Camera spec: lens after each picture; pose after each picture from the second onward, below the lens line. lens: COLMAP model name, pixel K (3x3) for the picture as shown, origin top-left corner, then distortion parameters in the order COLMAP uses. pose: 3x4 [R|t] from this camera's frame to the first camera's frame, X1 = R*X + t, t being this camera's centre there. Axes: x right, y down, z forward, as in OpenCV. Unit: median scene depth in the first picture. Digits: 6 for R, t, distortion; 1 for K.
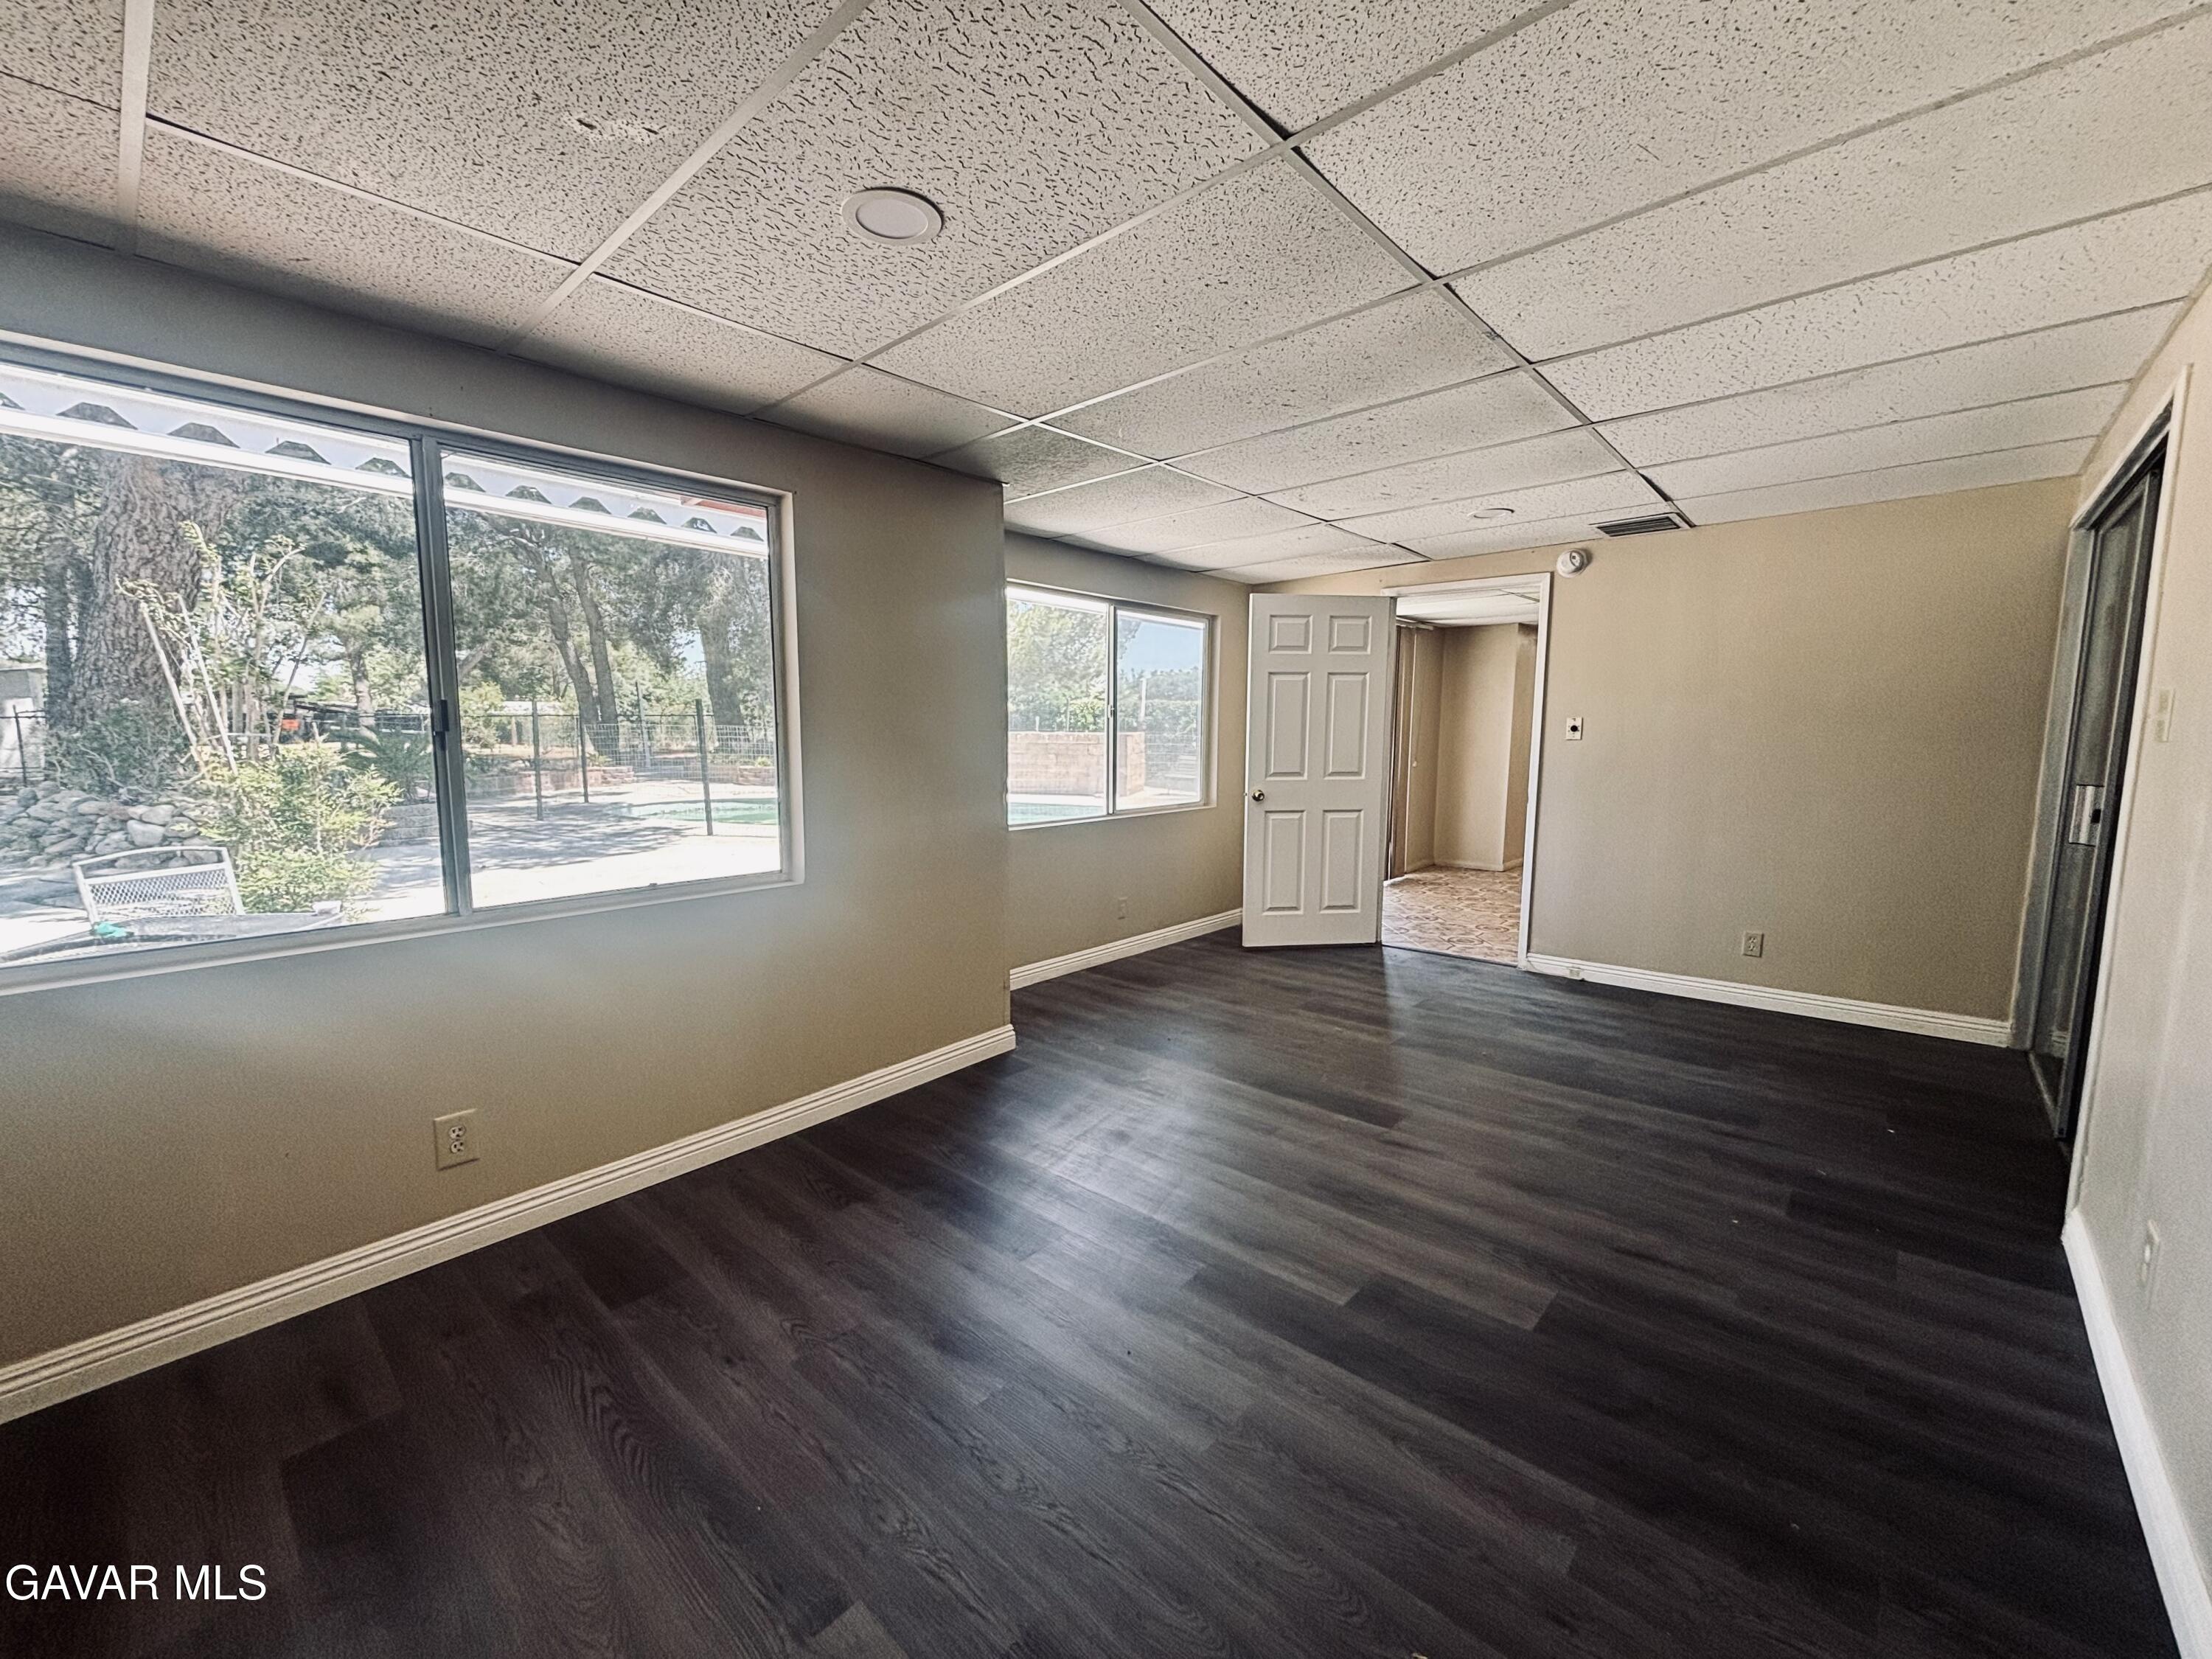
lens RADIAL K [[887.1, 0, 1112.4], [0, 887.1, 825.5], [0, 0, 1]] dist [0.000783, 0.000136]
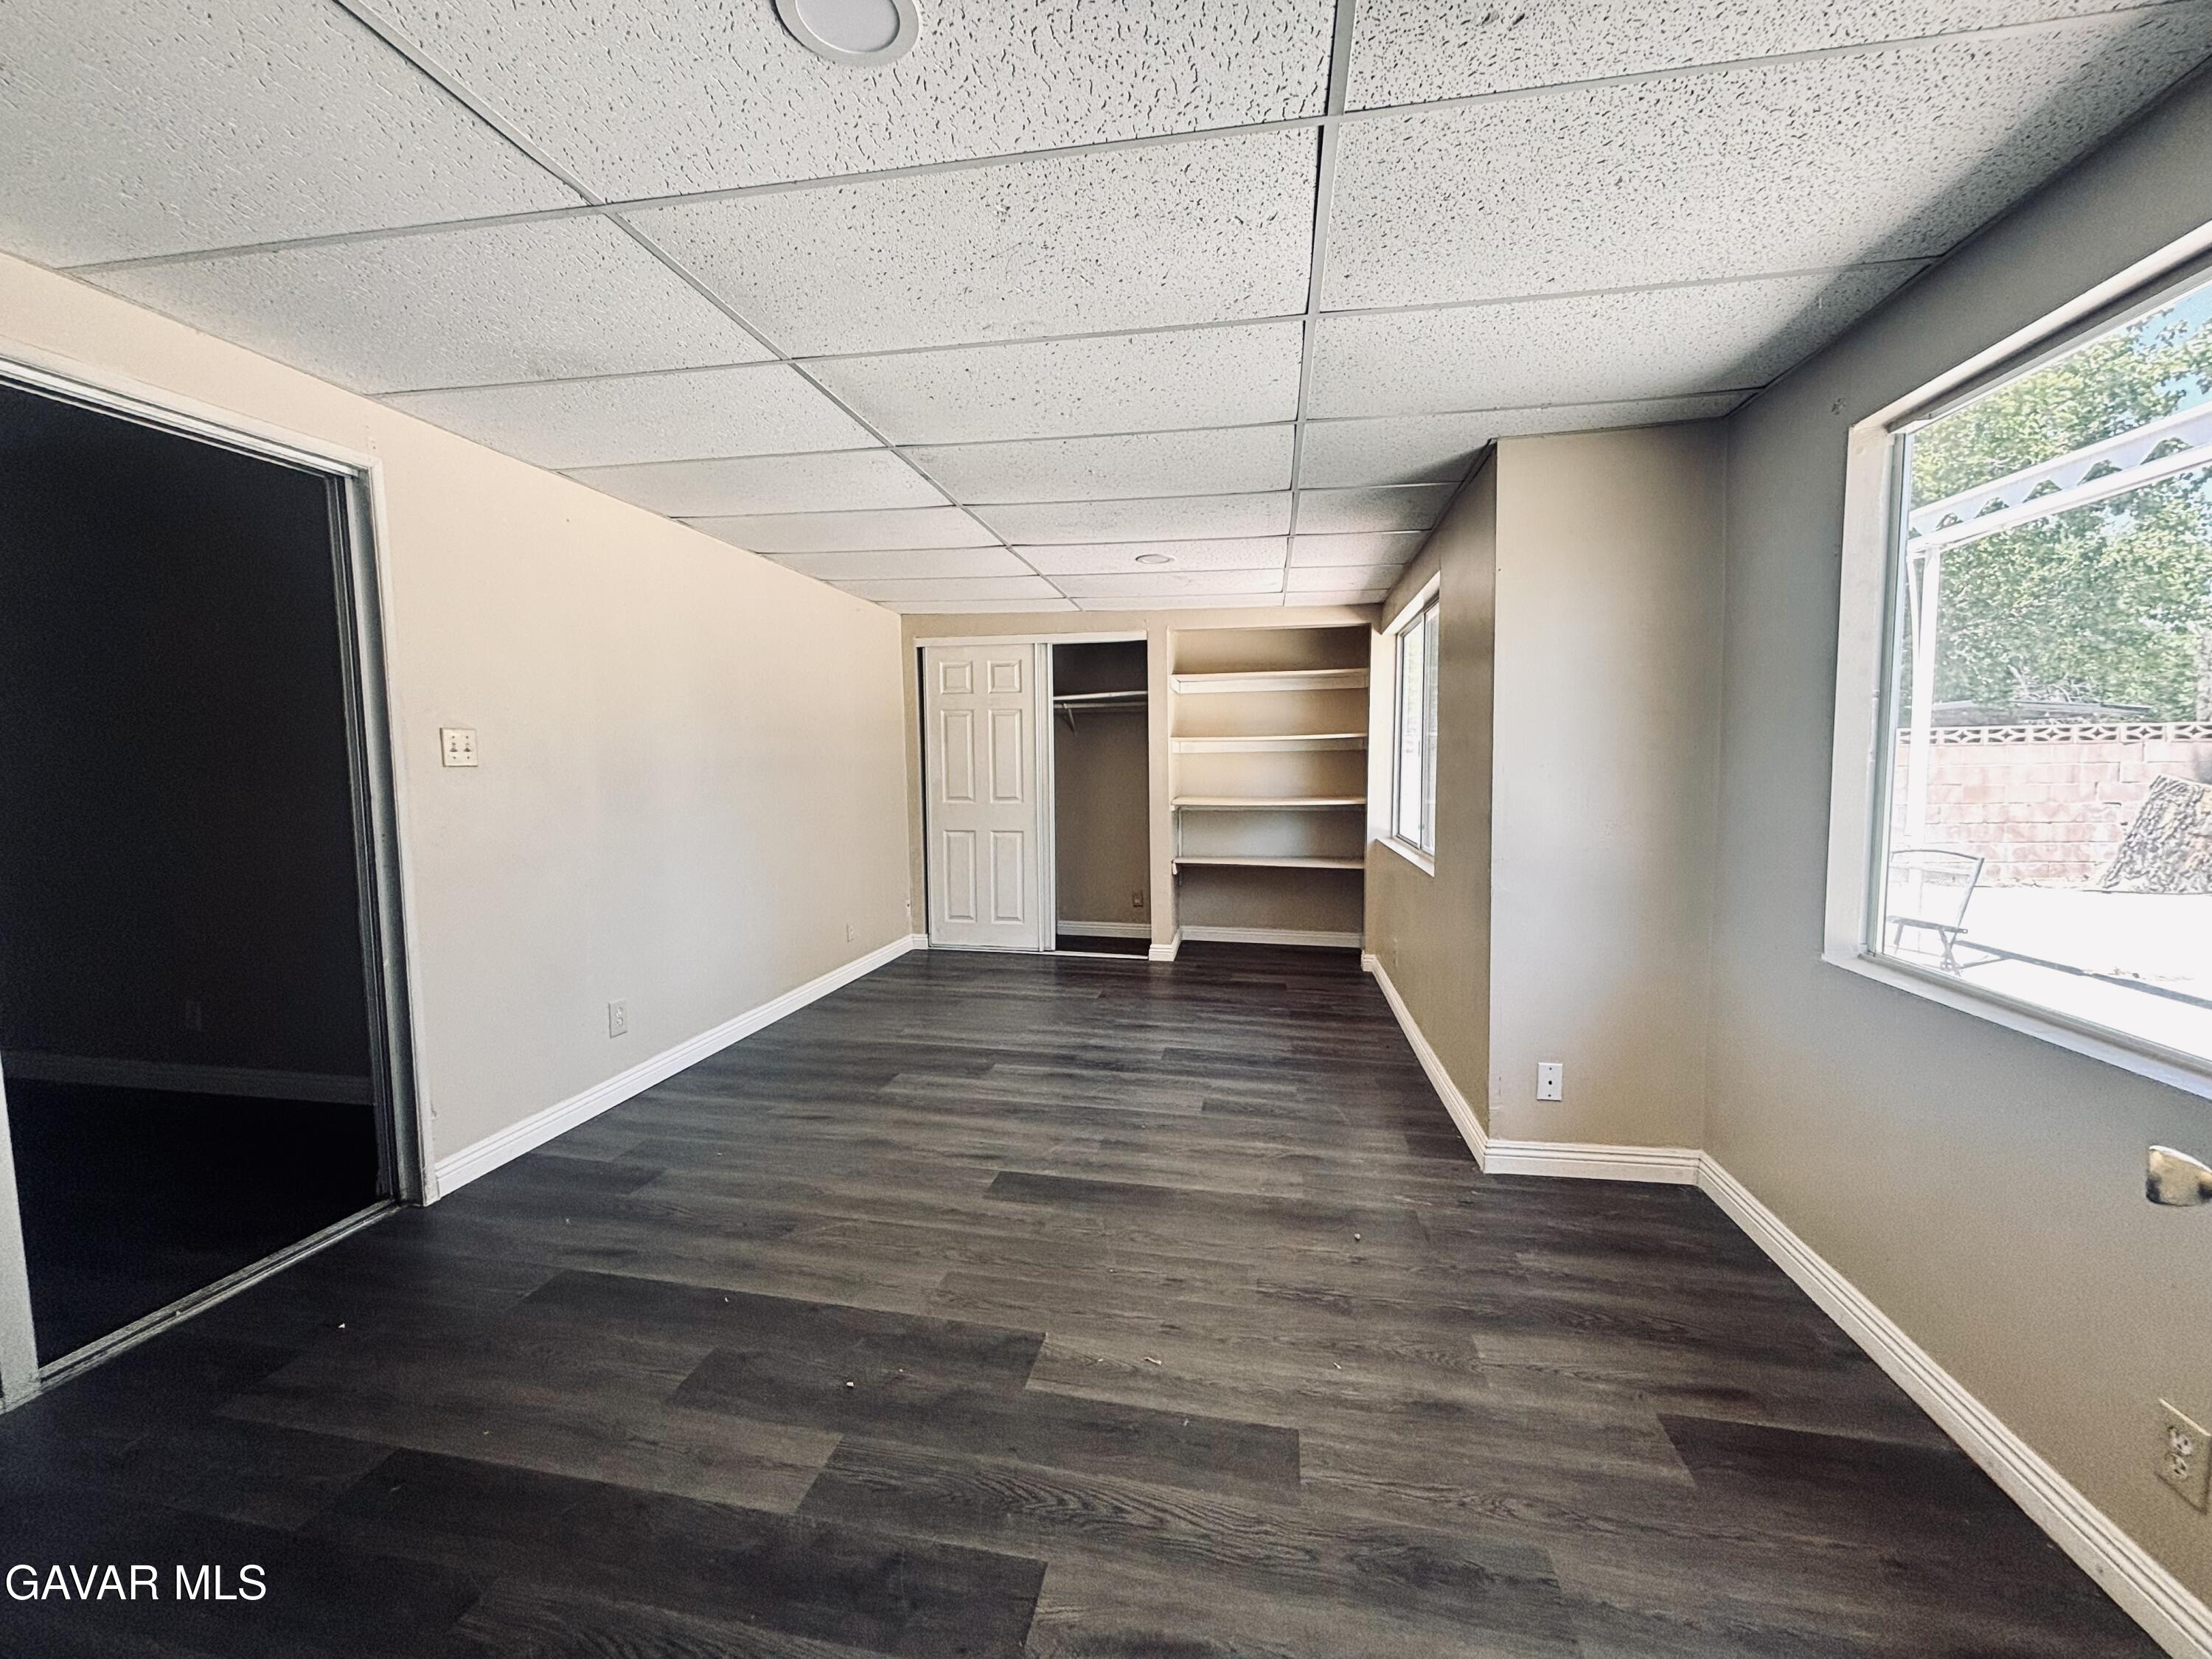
lens RADIAL K [[887.1, 0, 1112.4], [0, 887.1, 825.5], [0, 0, 1]] dist [0.000783, 0.000136]
pose [[-0.850870, 0.039245, -0.523909, 0.789247], [-0.060430, 0.983277, 0.171799, -0.222616], [0.521889, 0.177838, -0.834269, 2.033011]]
